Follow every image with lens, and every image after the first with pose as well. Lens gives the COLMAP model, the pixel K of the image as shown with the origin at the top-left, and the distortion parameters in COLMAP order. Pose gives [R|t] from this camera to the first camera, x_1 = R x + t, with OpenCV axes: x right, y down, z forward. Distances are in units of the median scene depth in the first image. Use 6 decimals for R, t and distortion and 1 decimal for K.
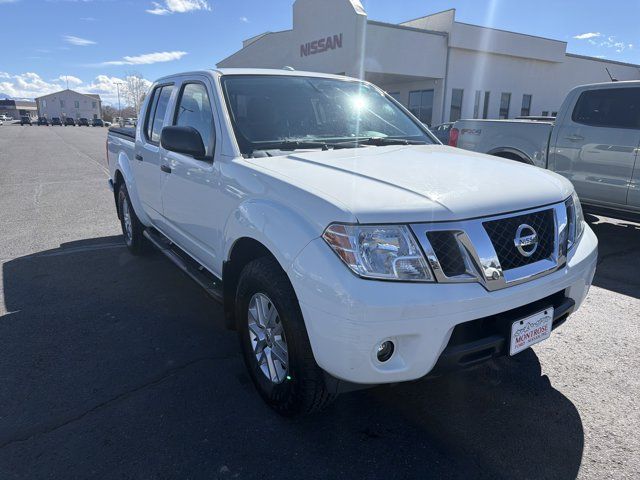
lens RADIAL K [[465.4, 0, 321.3], [0, 465.4, 240.4], [0, 0, 1]] dist [0.013063, -0.005962]
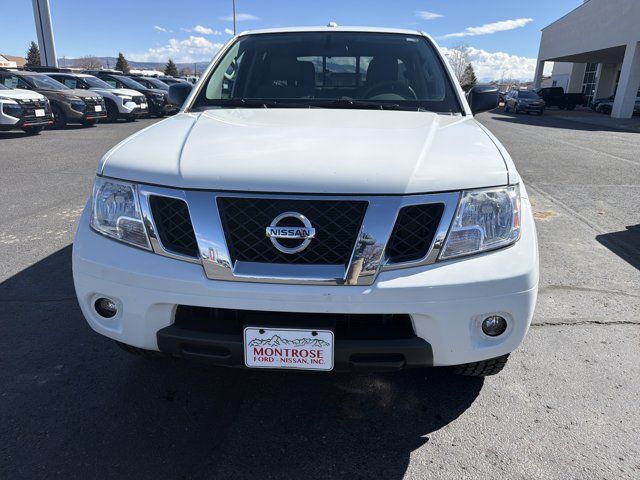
lens RADIAL K [[465.4, 0, 323.6], [0, 465.4, 238.8], [0, 0, 1]] dist [0.013063, -0.005962]
pose [[0.794182, 0.200891, -0.573513, 0.219340], [-0.170402, 0.979532, 0.107146, -0.019477], [0.583299, 0.012634, 0.812159, 0.096095]]
